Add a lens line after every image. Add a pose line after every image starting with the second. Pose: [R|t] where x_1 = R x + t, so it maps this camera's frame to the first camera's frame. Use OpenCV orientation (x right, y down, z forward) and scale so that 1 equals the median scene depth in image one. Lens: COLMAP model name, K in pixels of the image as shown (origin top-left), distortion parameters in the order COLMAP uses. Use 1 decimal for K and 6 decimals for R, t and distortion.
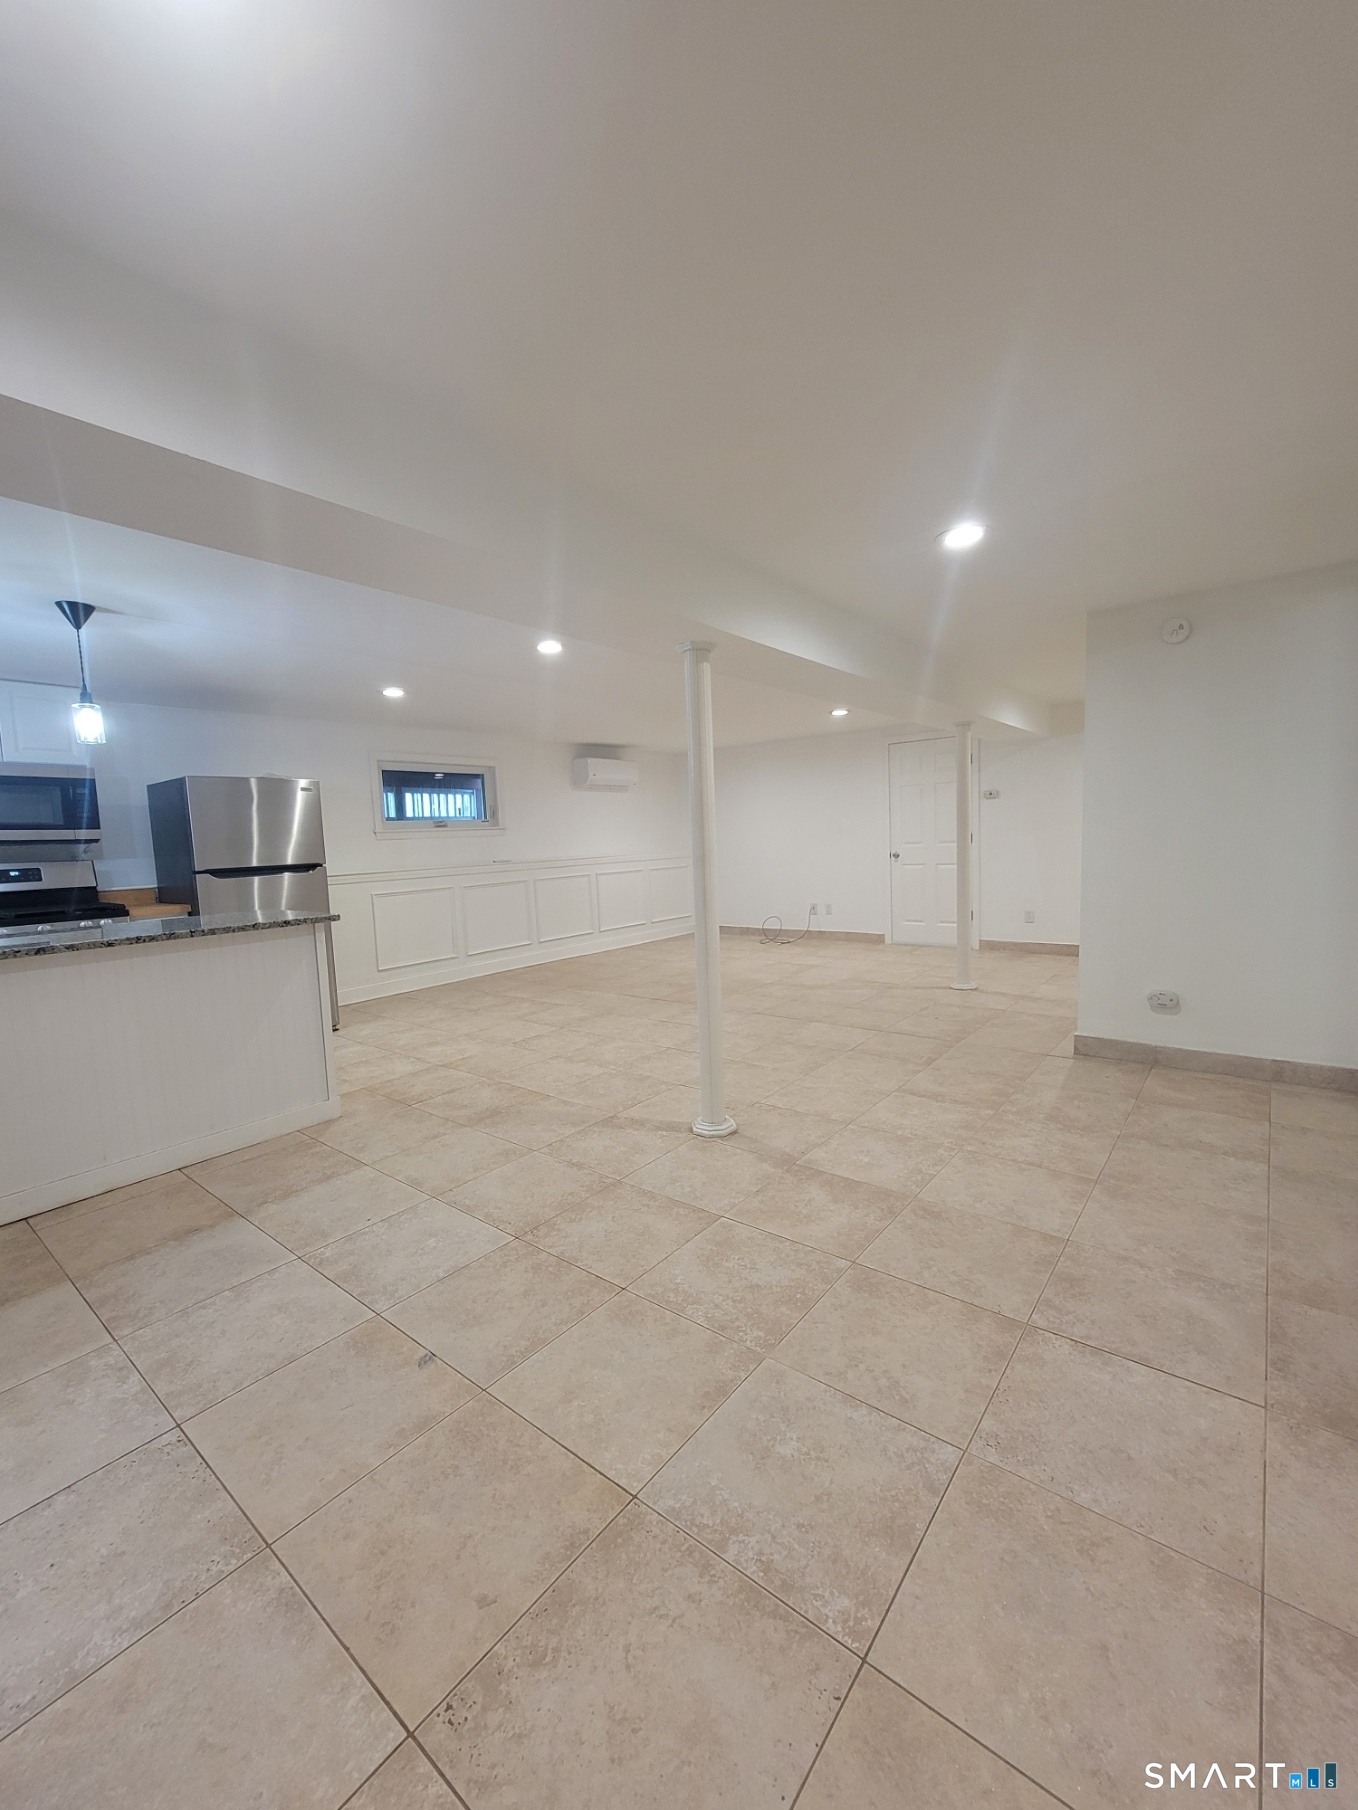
lens RADIAL K [[739.3, 0, 687.7], [0, 739.3, 900.6], [0, 0, 1]] dist [-0.006833, 0.003515]
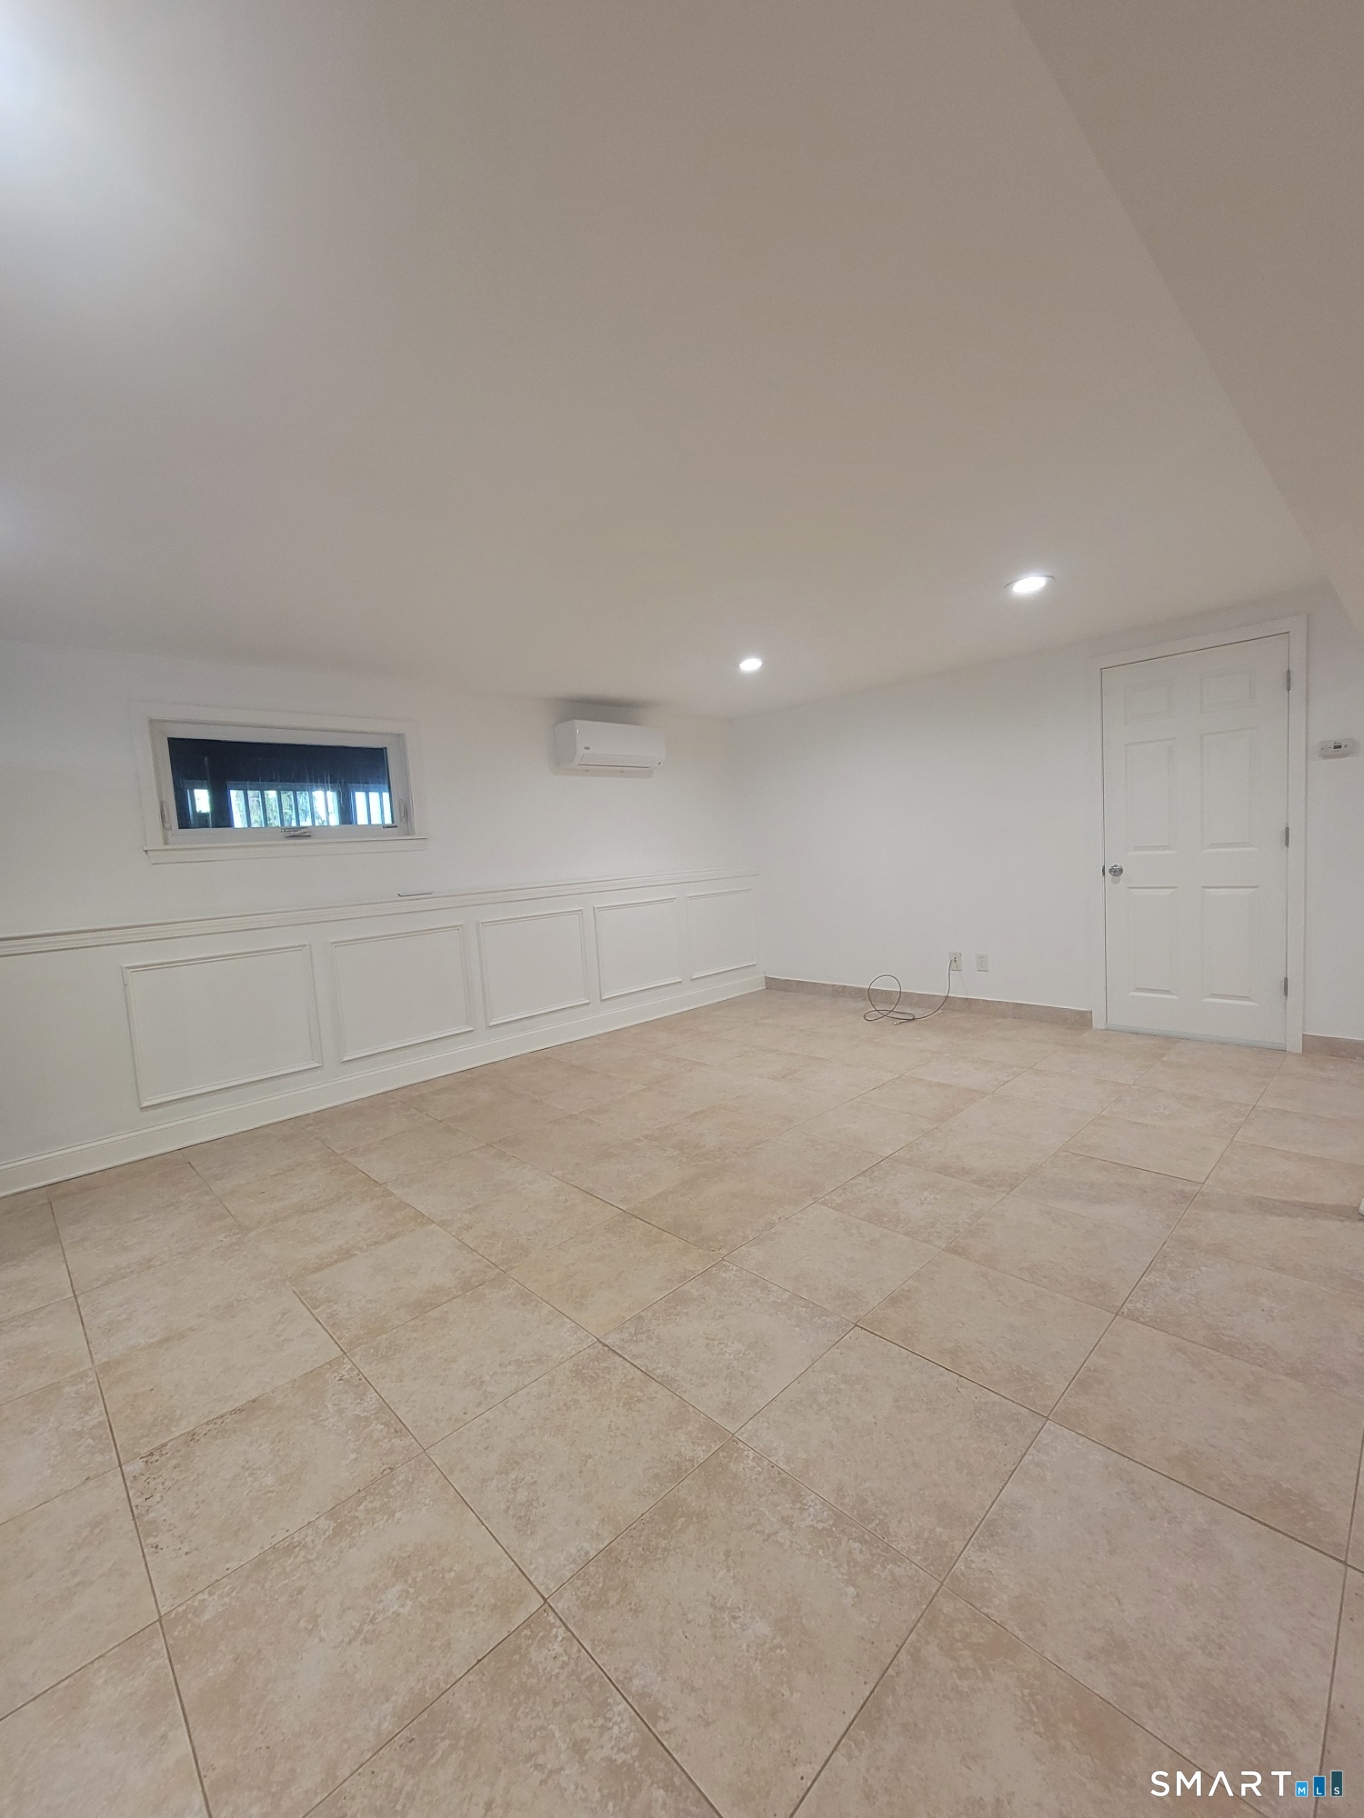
lens RADIAL K [[742.6, 0, 688.6], [0, 742.6, 914.0], [0, 0, 1]] dist [-0.006833, 0.003515]
pose [[0.991630, -0.008807, -0.128810, 0.039092], [0.009871, 0.999922, 0.007622, -0.039182], [0.128733, -0.008830, 0.991640, 0.436401]]
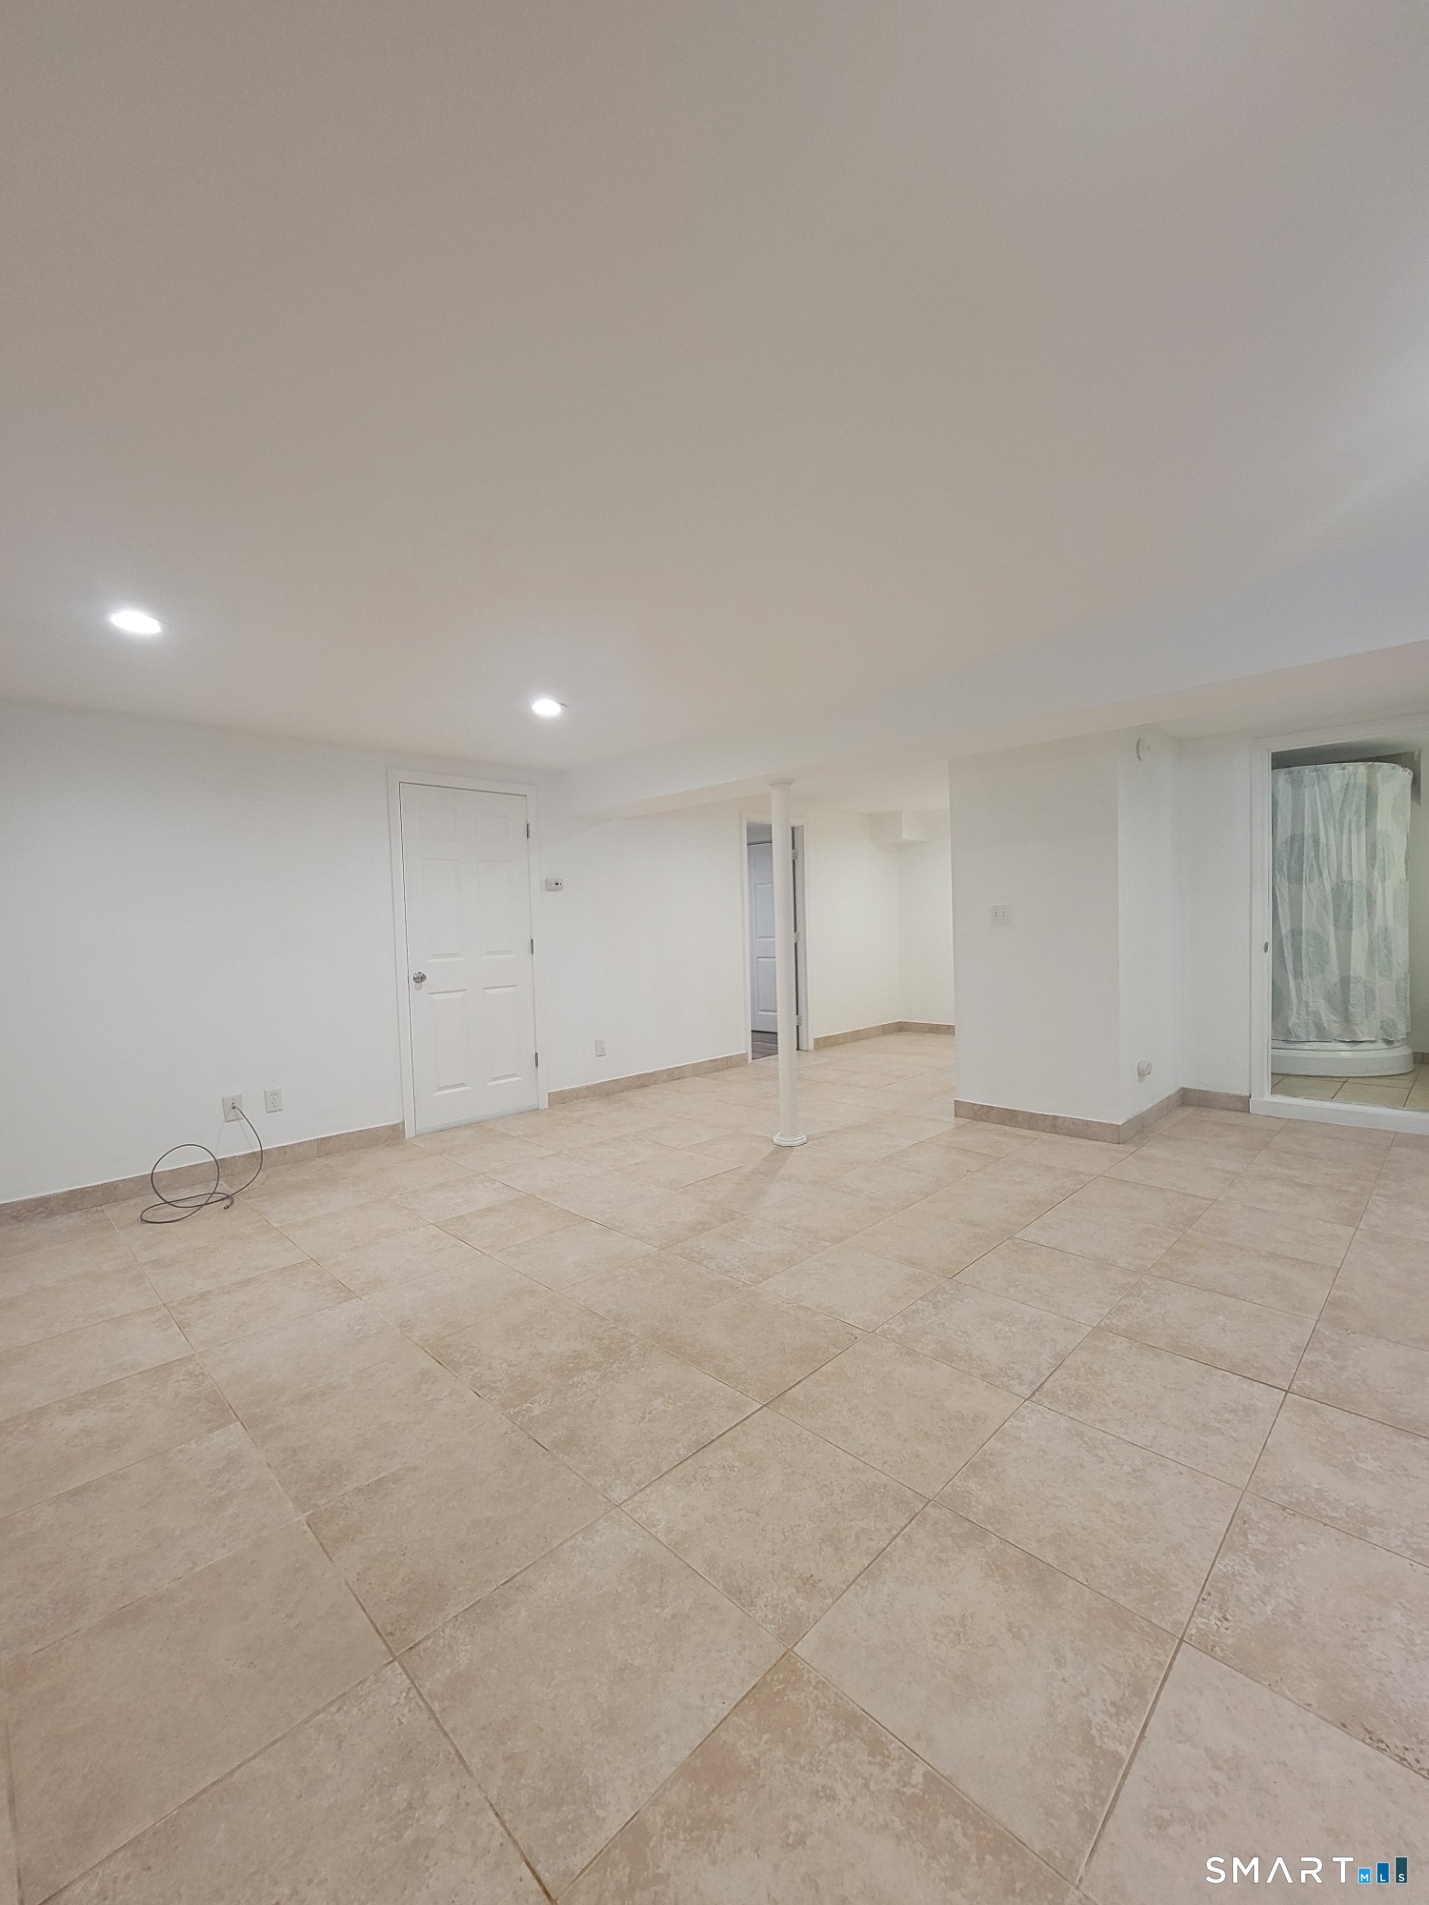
lens RADIAL K [[778.1, 0, 718.1], [0, 778.1, 962.5], [0, 0, 1]] dist [-0.006833, 0.003515]
pose [[0.115462, -0.013994, 0.993213, -0.304700], [0.112007, 0.993707, 0.000980, -0.051281], [-0.986977, 0.111134, 0.116303, 0.746111]]
